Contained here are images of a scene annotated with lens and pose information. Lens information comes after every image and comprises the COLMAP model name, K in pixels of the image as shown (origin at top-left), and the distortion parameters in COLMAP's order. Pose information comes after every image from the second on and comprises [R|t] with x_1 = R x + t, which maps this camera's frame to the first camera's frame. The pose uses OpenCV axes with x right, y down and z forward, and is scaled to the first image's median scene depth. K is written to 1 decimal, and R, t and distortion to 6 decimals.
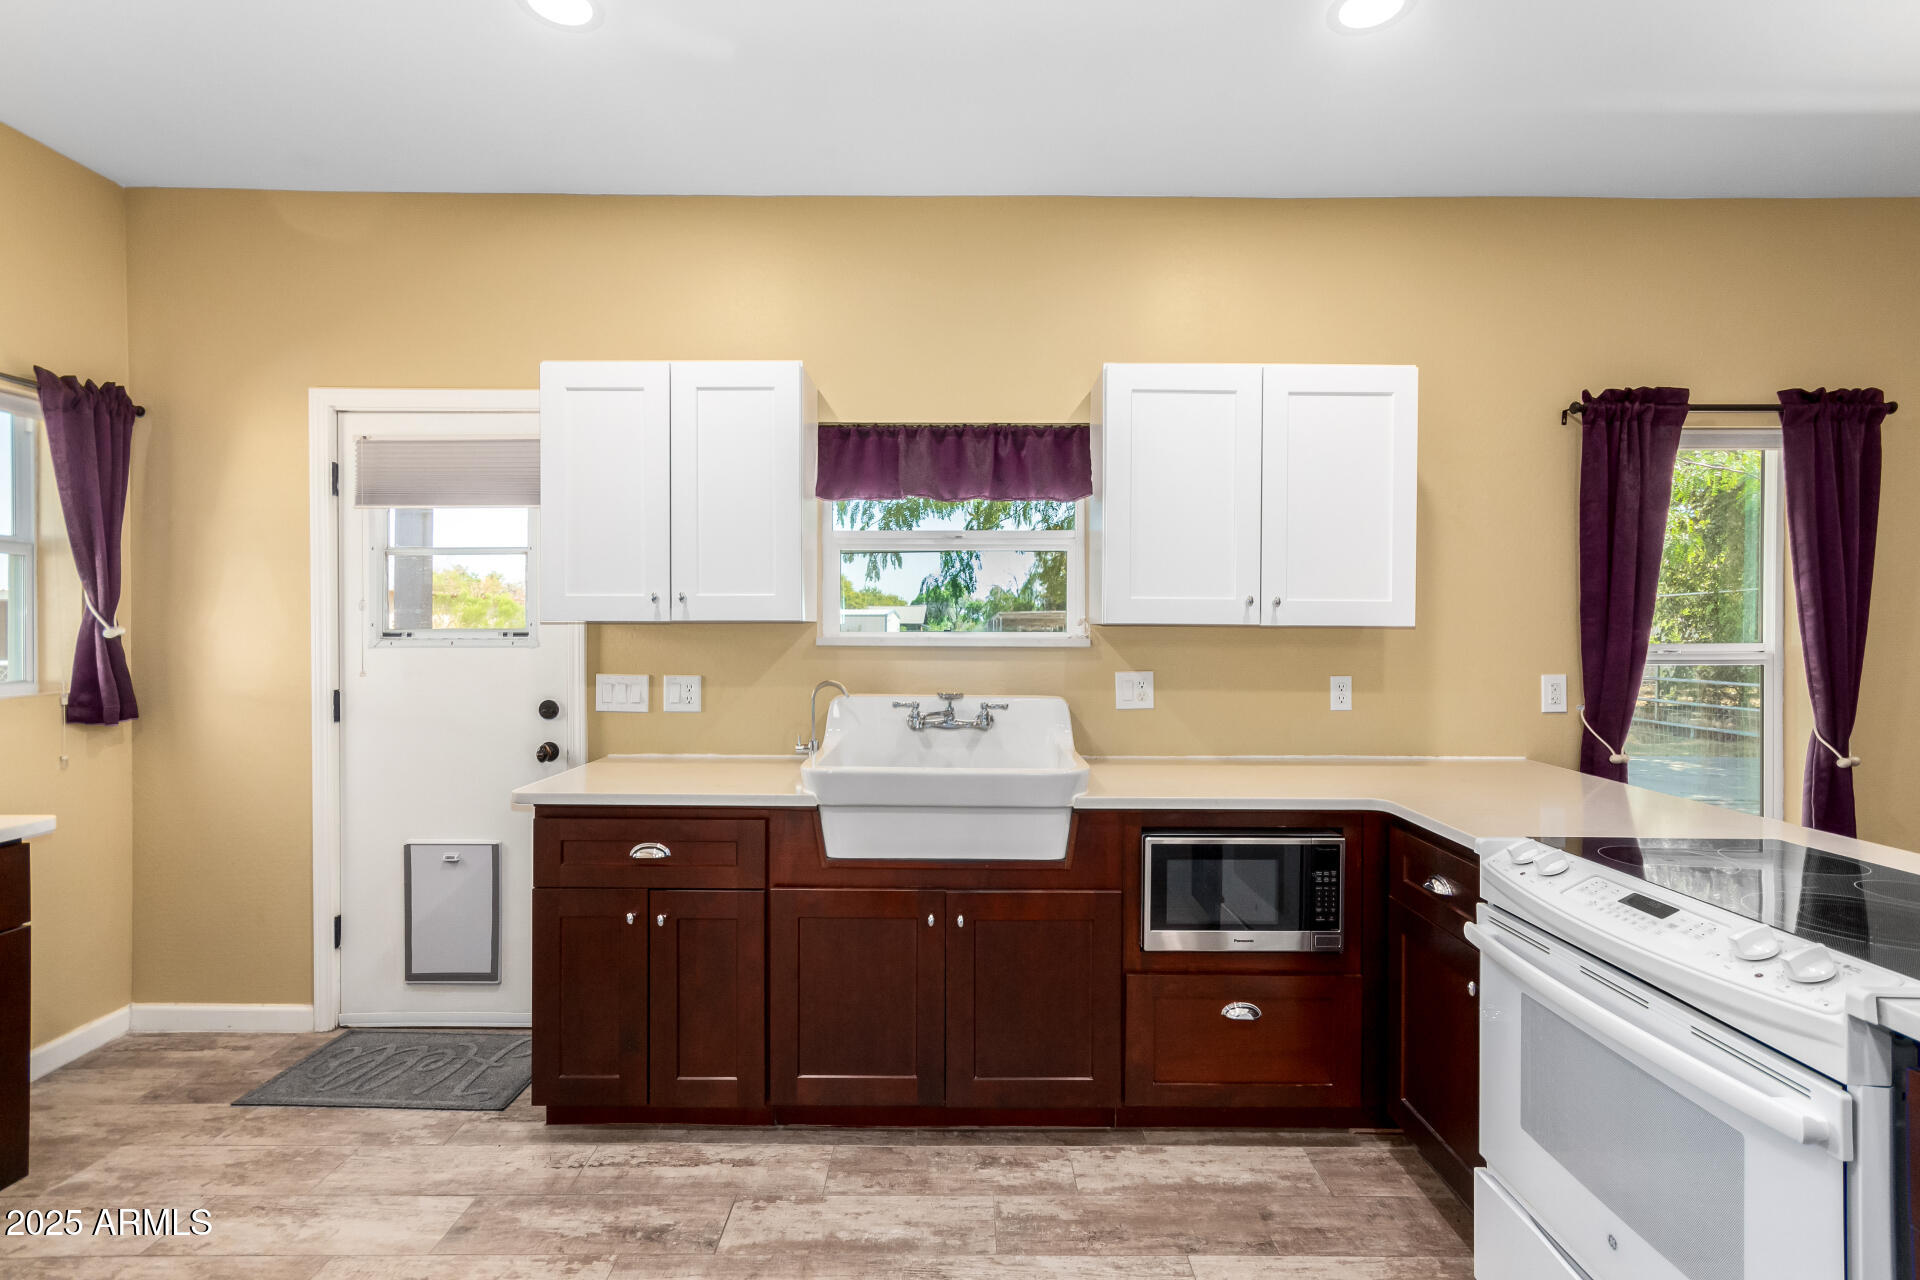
lens RADIAL K [[897.3, 0, 950.5], [0, 897.3, 634.0], [0, 0, 1]] dist [0.002940, 0.000411]
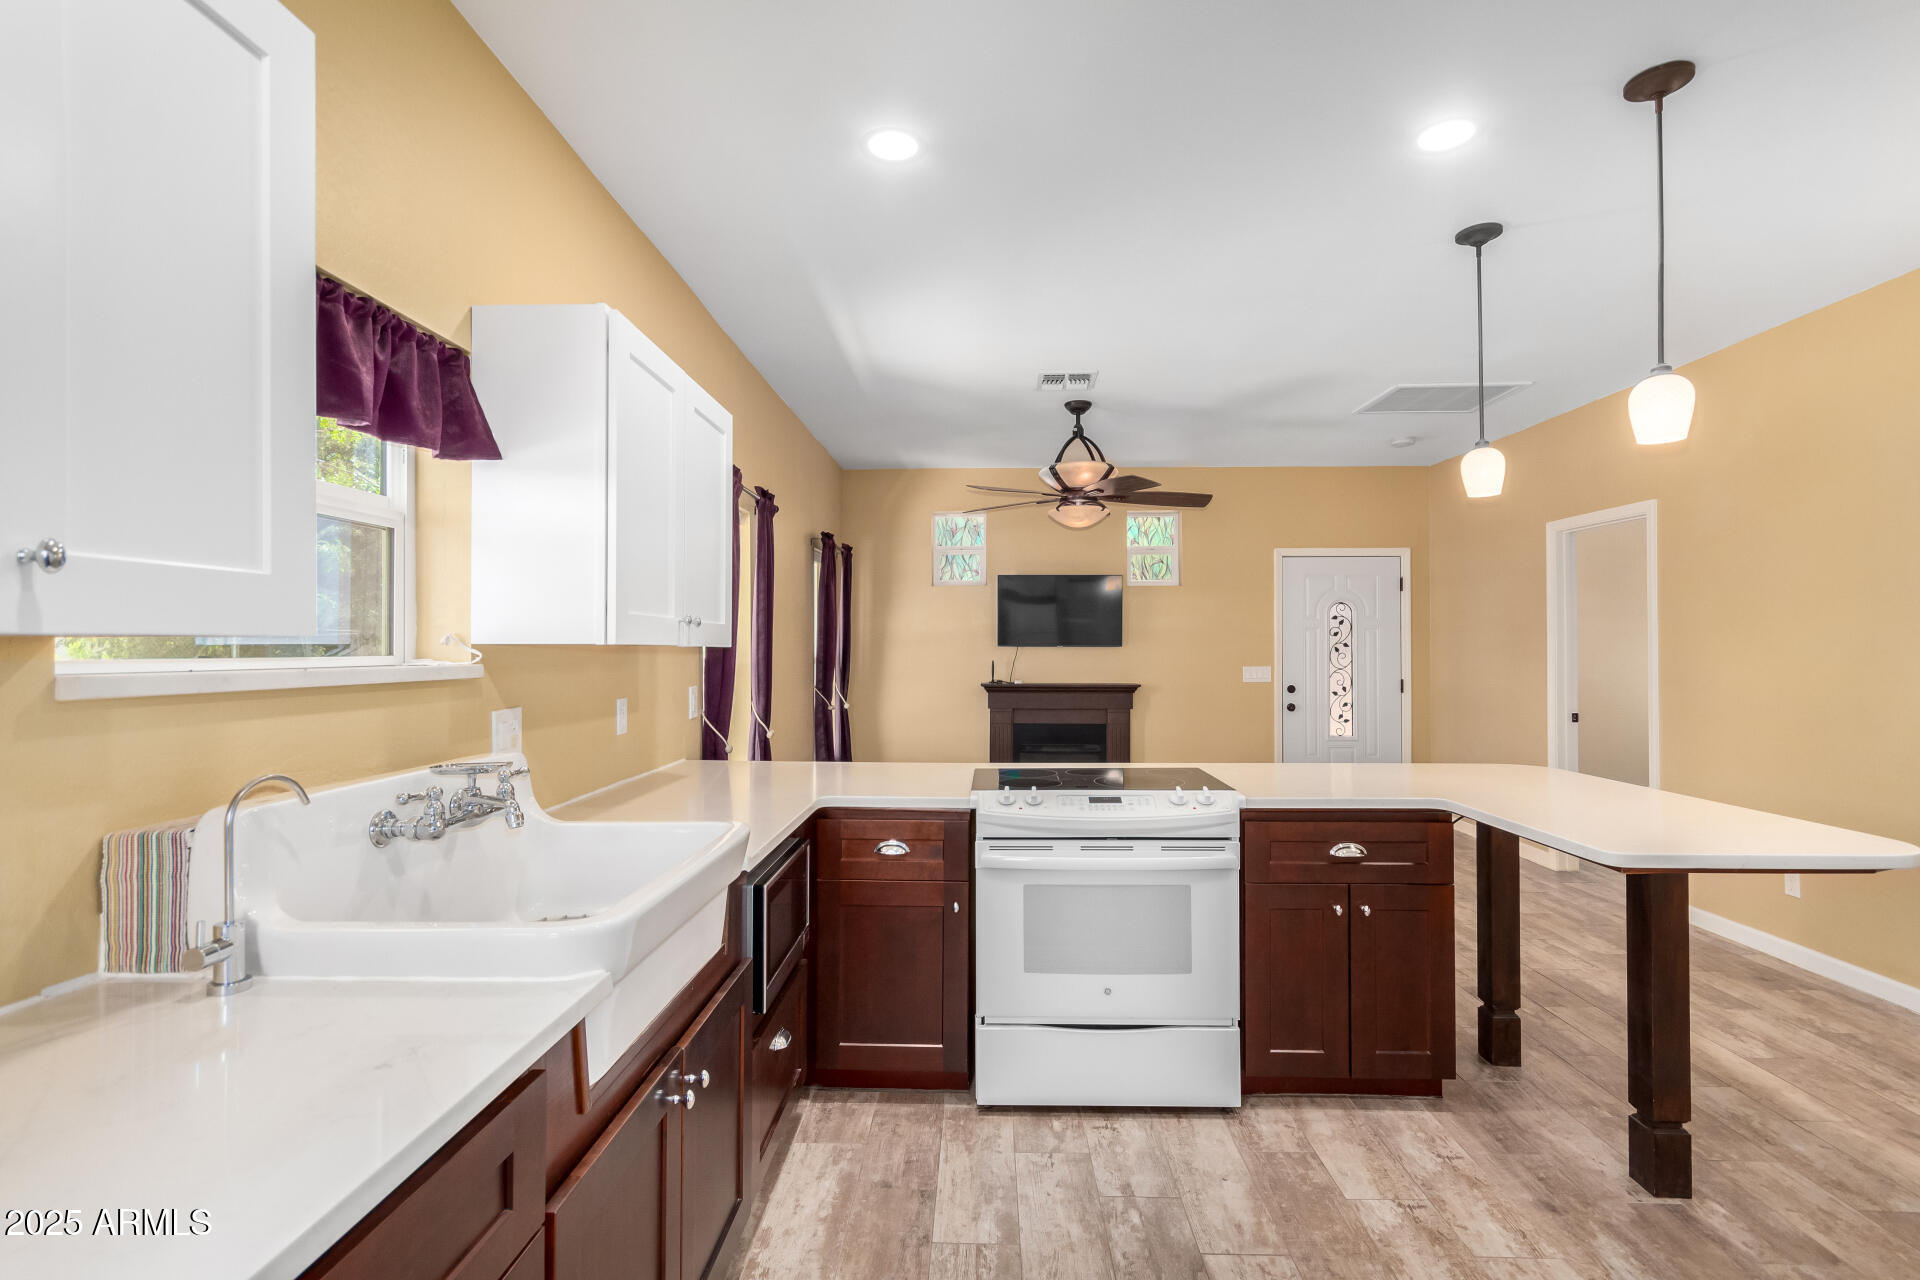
lens RADIAL K [[897.3, 0, 965.6], [0, 897.3, 635.0], [0, 0, 1]] dist [0.002940, 0.000411]
pose [[0.018617, 0.010617, 0.999770, -0.589494], [0.004604, 0.999932, -0.010705, -0.010954], [-0.999816, 0.004802, 0.018567, 0.686883]]
